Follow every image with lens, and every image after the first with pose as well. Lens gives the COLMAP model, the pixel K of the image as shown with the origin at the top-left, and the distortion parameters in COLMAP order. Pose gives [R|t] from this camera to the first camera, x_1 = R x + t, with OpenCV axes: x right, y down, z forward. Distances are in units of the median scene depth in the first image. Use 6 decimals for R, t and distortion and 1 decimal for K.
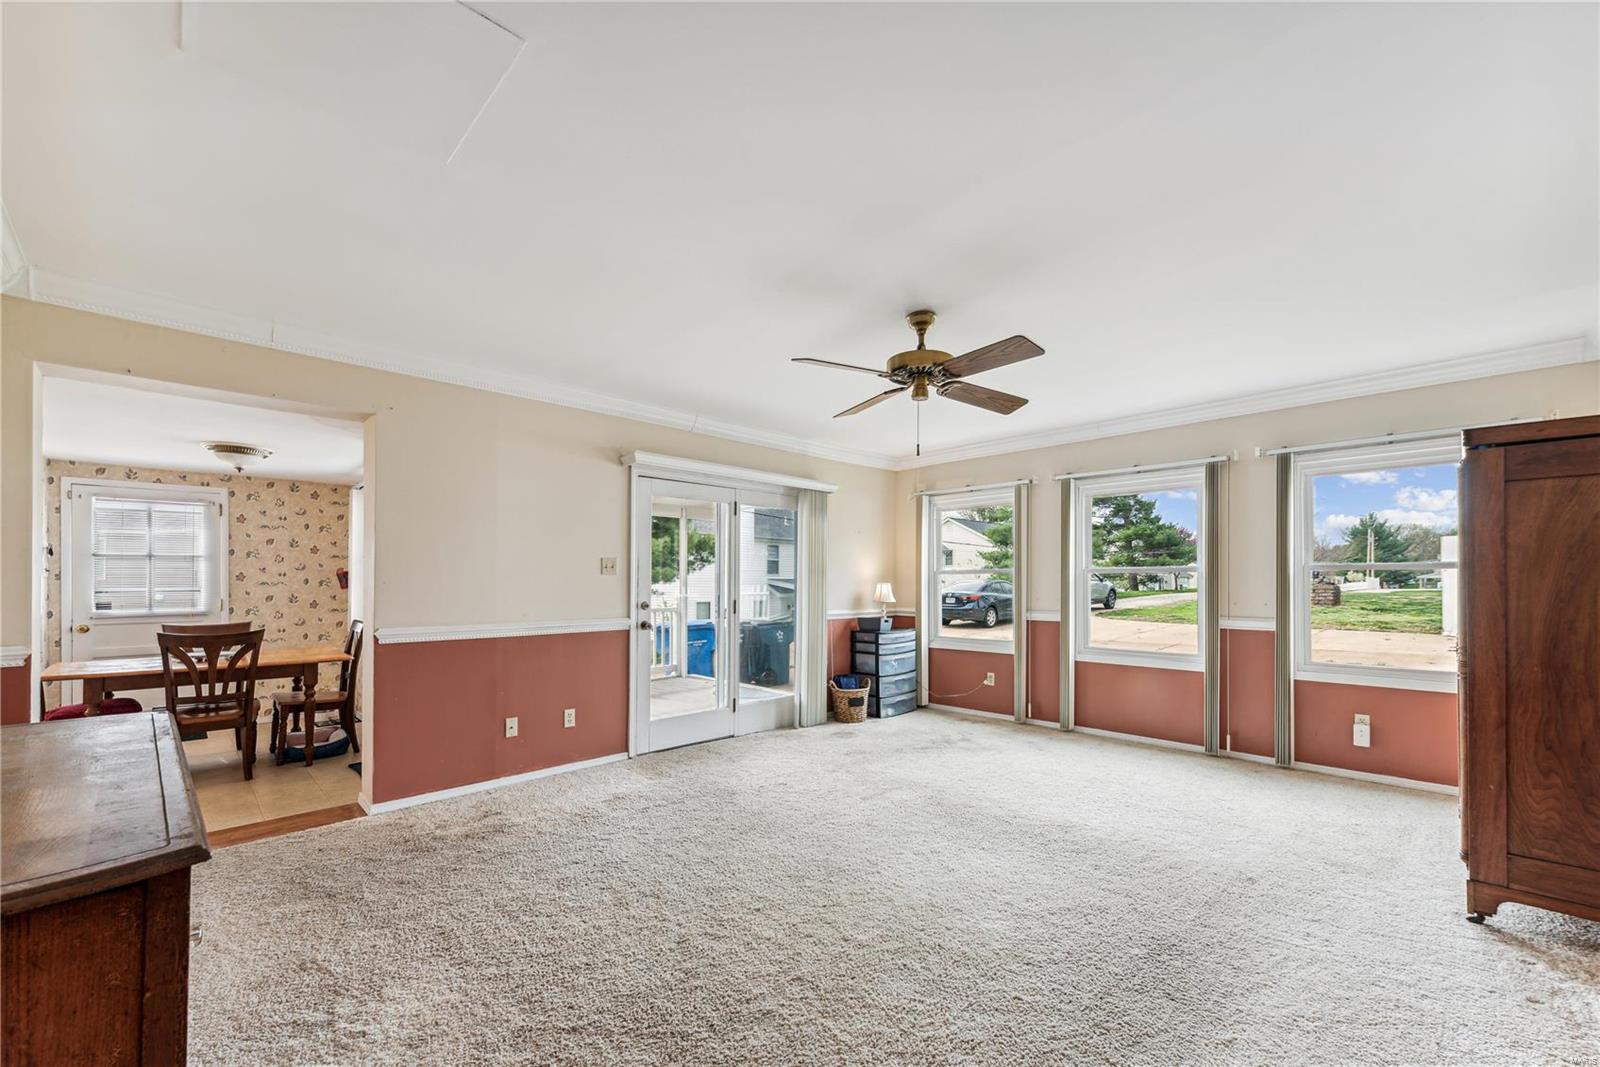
lens RADIAL K [[649.8, 0, 799.9], [0, 649.8, 575.5], [0, 0, 1]] dist [0.001071, 0.000029]
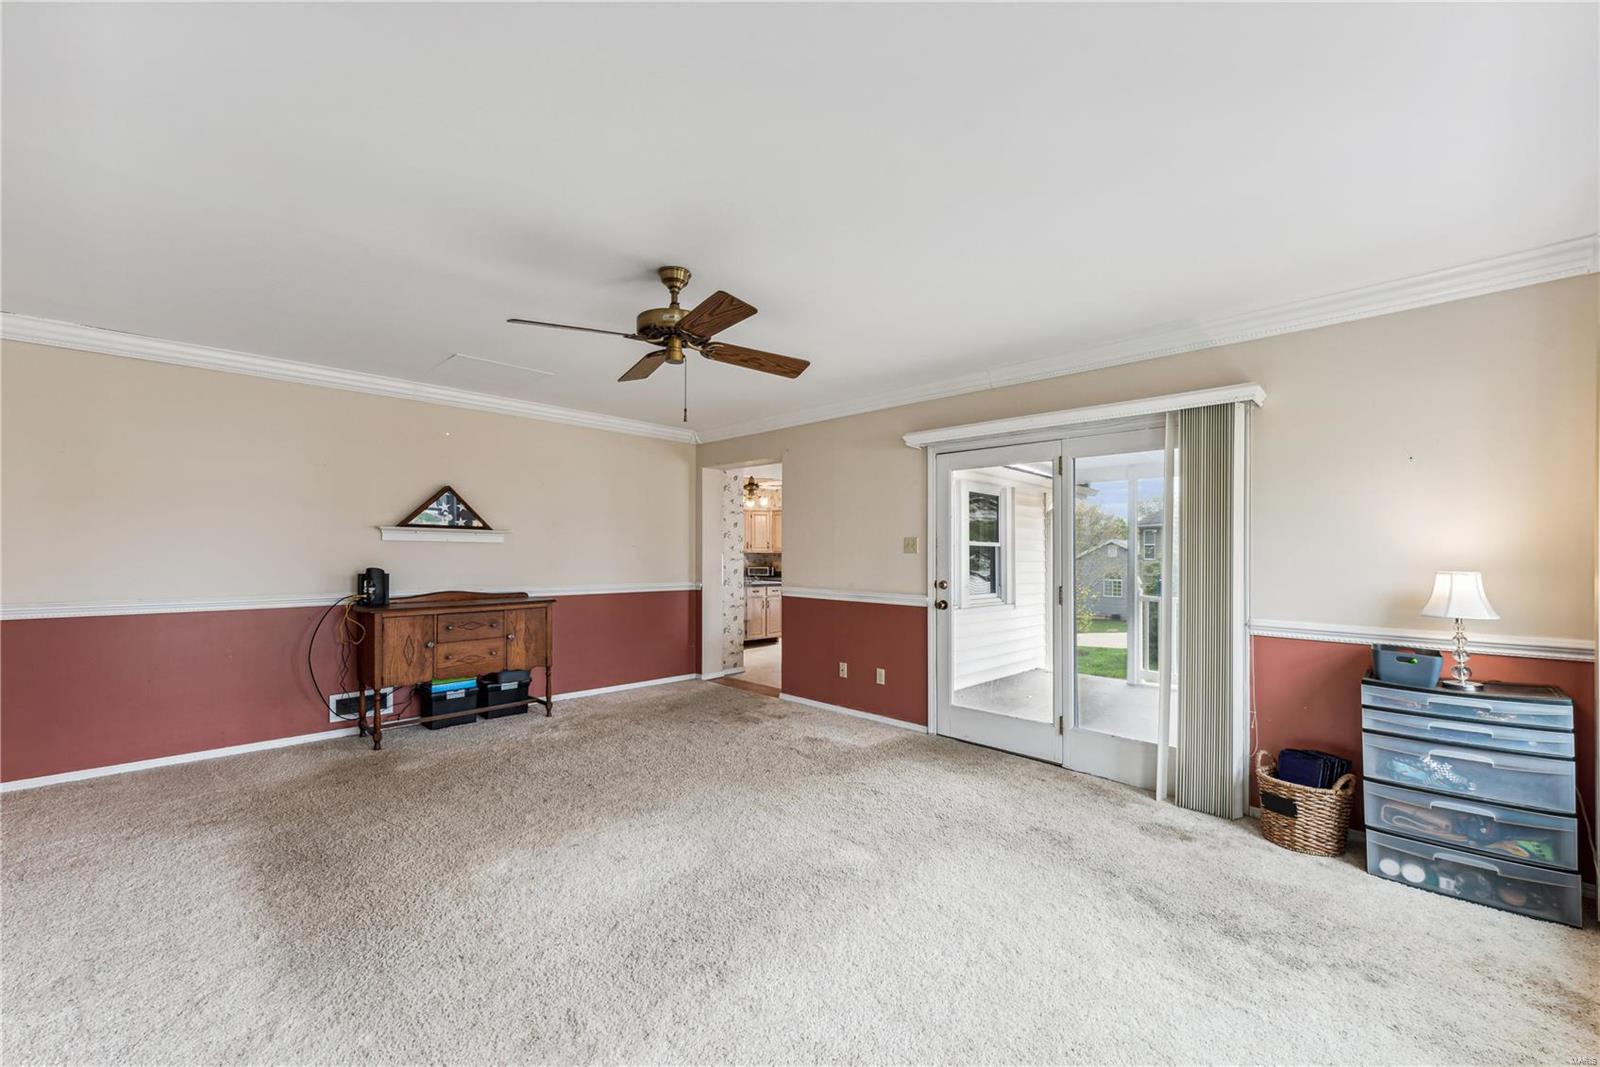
lens RADIAL K [[640.3, 0, 795.7], [0, 640.3, 556.5], [0, 0, 1]] dist [0.000299, -0.000021]
pose [[-0.001680, 0.002055, -0.999996, 0.745984], [0.000155, 0.999998, 0.002055, 0.001802], [0.999999, -0.000151, -0.001680, 0.799426]]
